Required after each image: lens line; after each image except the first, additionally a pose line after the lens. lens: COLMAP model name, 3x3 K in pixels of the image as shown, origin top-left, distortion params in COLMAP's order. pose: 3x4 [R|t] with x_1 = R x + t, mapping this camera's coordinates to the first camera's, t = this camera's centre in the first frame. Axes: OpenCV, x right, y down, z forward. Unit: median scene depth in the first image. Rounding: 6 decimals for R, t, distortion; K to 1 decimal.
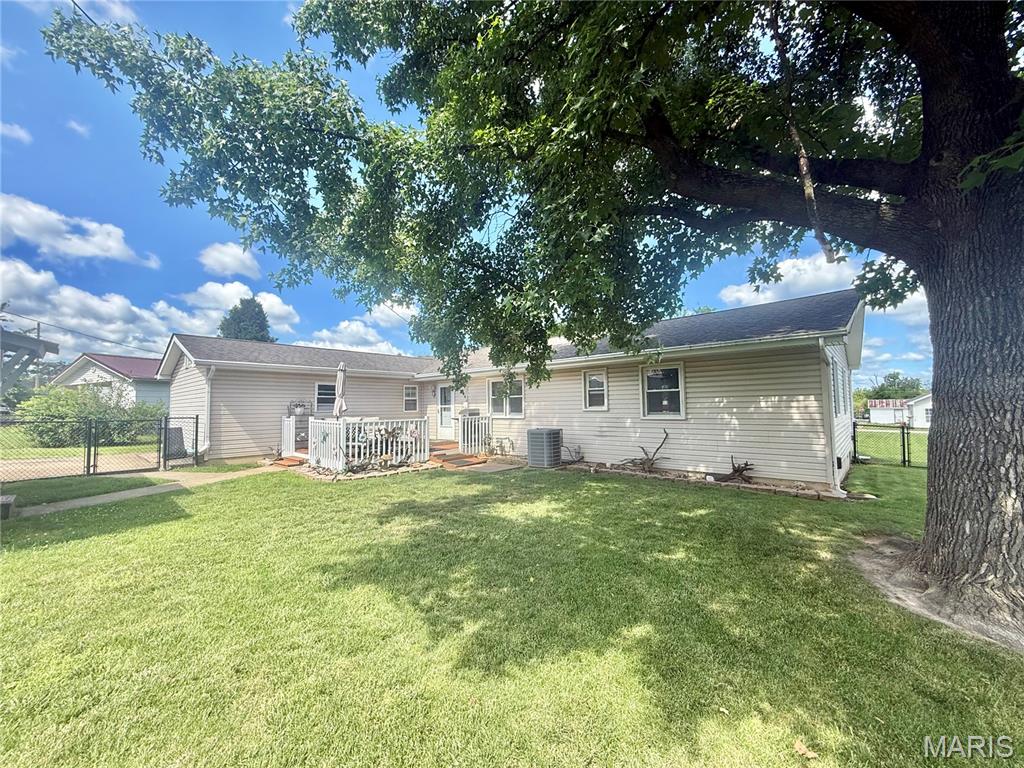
lens RADIAL K [[408.6, 0, 514.6], [0, 408.6, 384.3], [0, 0, 1]] dist [0.002195, -0.001742]
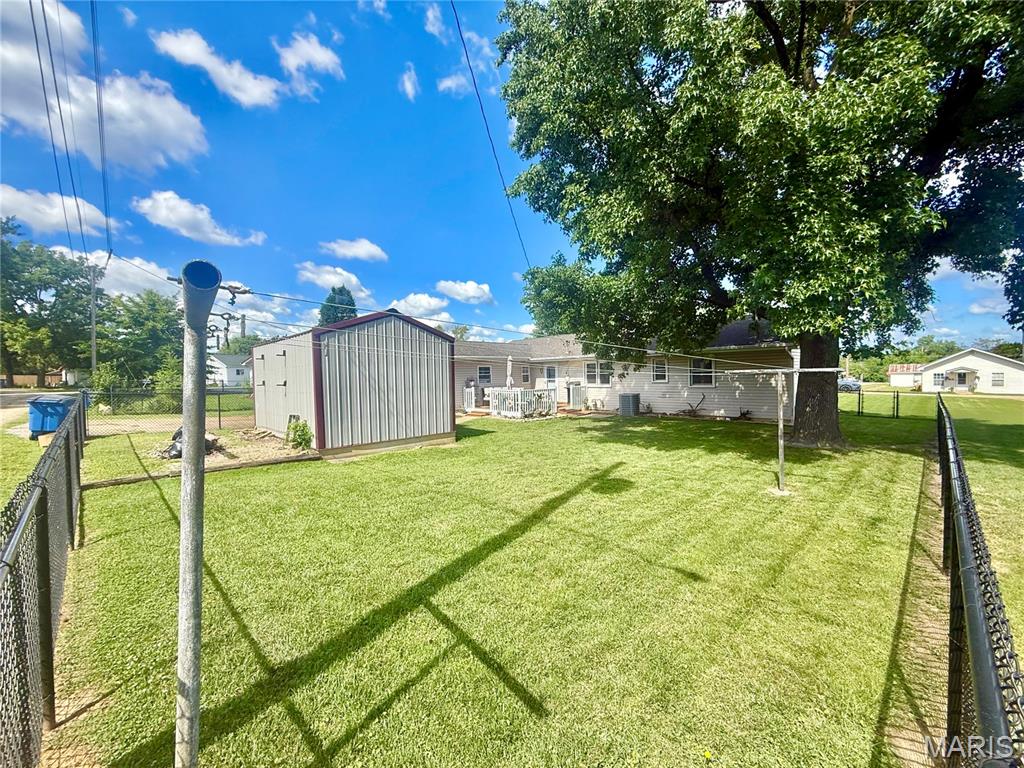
lens RADIAL K [[408.6, 0, 510.1], [0, 408.6, 385.5], [0, 0, 1]] dist [0.002195, -0.001742]
pose [[0.997518, -0.009693, -0.069741, -0.253335], [0.015700, 0.996163, 0.086096, -0.065330], [0.068639, -0.086977, 0.993843, -0.602285]]
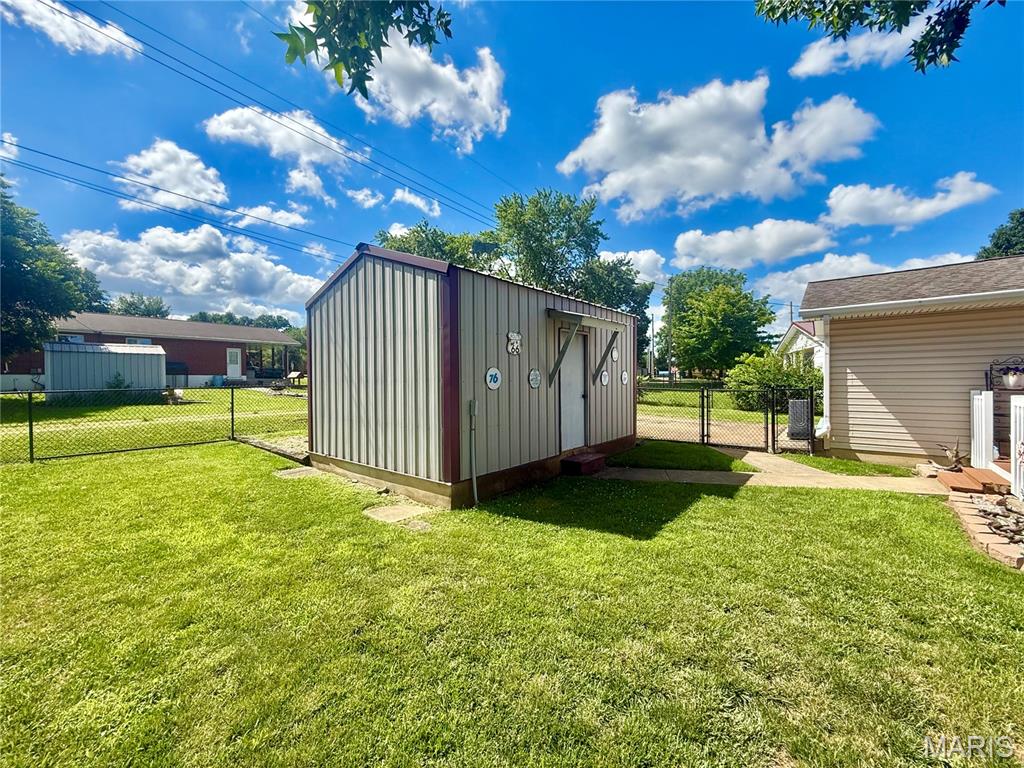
lens RADIAL K [[408.6, 0, 509.5], [0, 408.6, 387.6], [0, 0, 1]] dist [0.002195, -0.001742]
pose [[0.044186, 0.028055, -0.998629, -0.055346], [0.066439, 0.997310, 0.030958, 0.016394], [0.996812, -0.067716, 0.042203, 0.353049]]
